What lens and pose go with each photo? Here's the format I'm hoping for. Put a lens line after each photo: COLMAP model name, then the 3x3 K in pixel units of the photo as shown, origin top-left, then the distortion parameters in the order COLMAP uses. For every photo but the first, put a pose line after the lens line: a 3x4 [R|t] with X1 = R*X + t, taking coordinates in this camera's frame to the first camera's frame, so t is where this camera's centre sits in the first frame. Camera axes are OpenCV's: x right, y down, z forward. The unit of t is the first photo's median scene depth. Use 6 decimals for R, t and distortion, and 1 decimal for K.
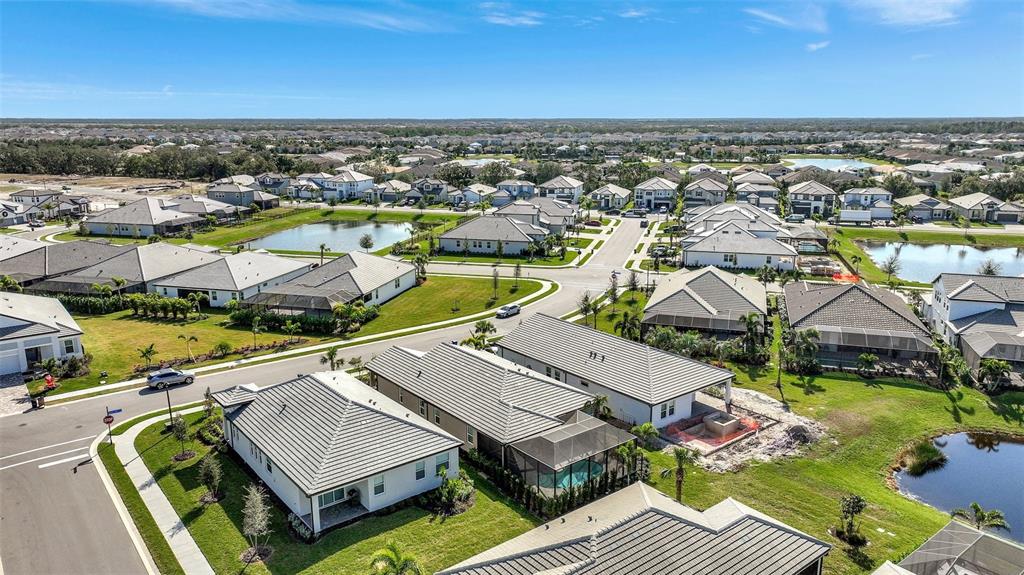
lens RADIAL K [[725.5, 0, 512.0], [0, 725.5, 287.5], [0, 0, 1]] dist [0.005248, 0.002891]
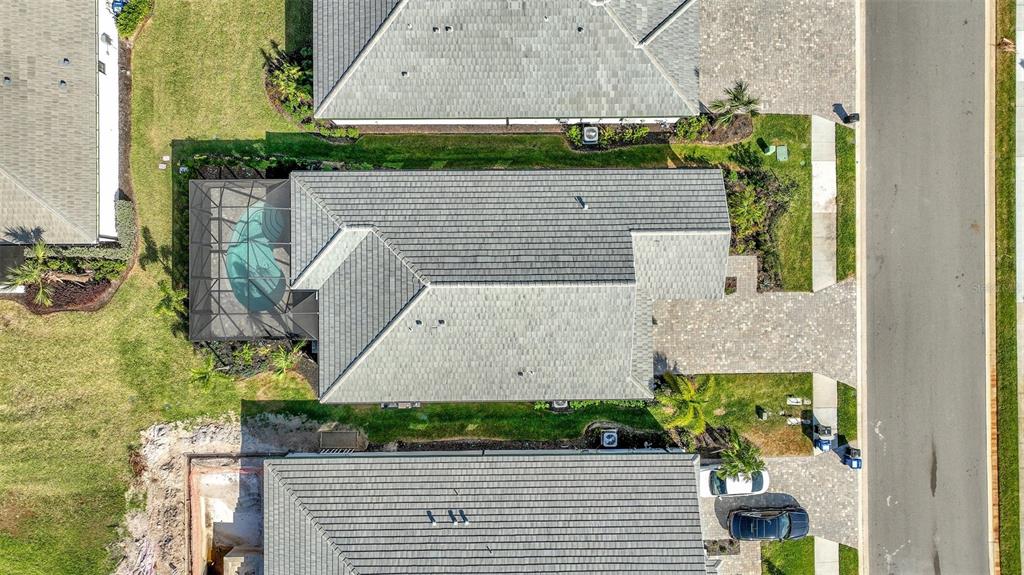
lens RADIAL K [[725.5, 0, 512.0], [0, 725.5, 287.5], [0, 0, 1]] dist [0.005248, 0.002891]
pose [[-0.614391, 0.788924, -0.011075, -0.032134], [-0.185944, -0.131137, 0.973770, -0.372195], [0.766778, 0.600334, 0.227265, 0.775456]]
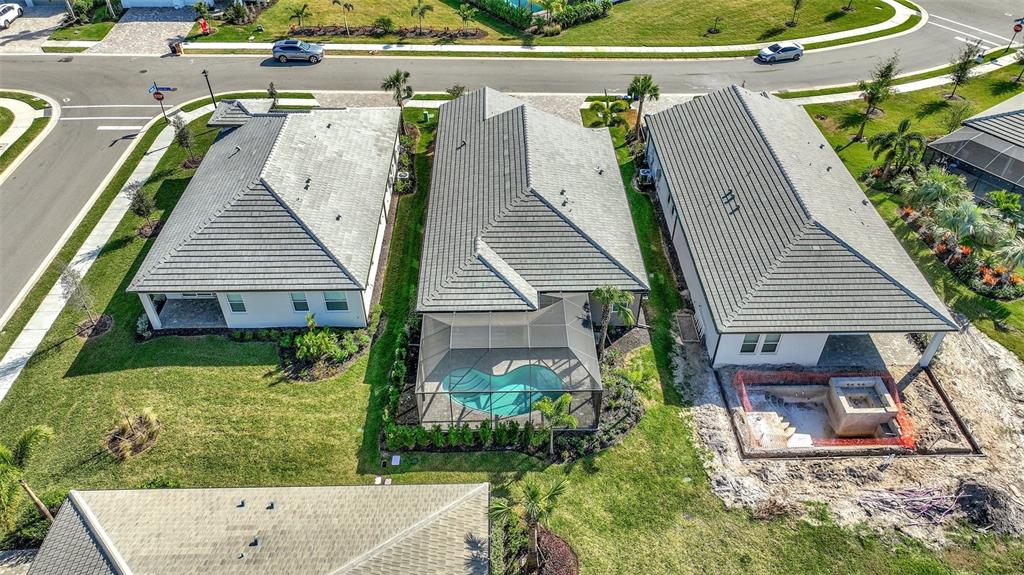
lens RADIAL K [[725.5, 0, 512.0], [0, 725.5, 287.5], [0, 0, 1]] dist [0.005248, 0.002891]
pose [[0.797115, 0.397061, -0.454918, 0.258060], [-0.144444, 0.856904, 0.494825, -0.106420], [0.586297, -0.328722, 0.740404, 0.408127]]
